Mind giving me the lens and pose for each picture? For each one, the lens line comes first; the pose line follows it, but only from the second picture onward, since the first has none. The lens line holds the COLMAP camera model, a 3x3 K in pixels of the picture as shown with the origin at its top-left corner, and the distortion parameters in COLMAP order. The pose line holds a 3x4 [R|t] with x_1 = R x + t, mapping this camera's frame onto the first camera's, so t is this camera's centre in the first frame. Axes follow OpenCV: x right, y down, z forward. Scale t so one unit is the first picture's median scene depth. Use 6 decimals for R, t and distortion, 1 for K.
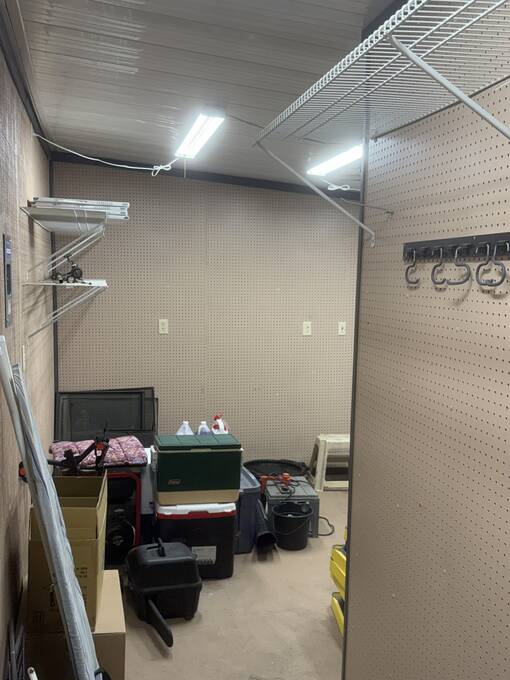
lens RADIAL K [[721.9, 0, 254.4], [0, 721.9, 339.5], [0, 0, 1]] dist [-0.022644, 0.000000]
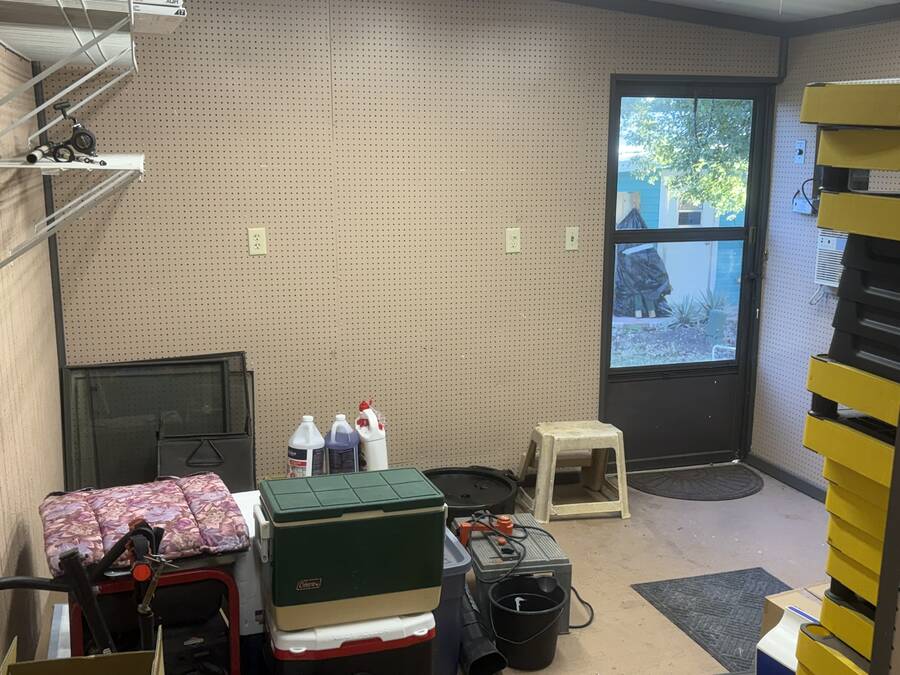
lens RADIAL K [[955.4, 0, 476.6], [0, 955.4, 349.9], [0, 0, 1]] dist [-0.022644, 0.000000]
pose [[0.993066, -0.027045, 0.114408, -0.055823], [0.013072, 0.992546, 0.121167, -0.025898], [-0.116832, -0.118832, 0.986017, 0.309013]]
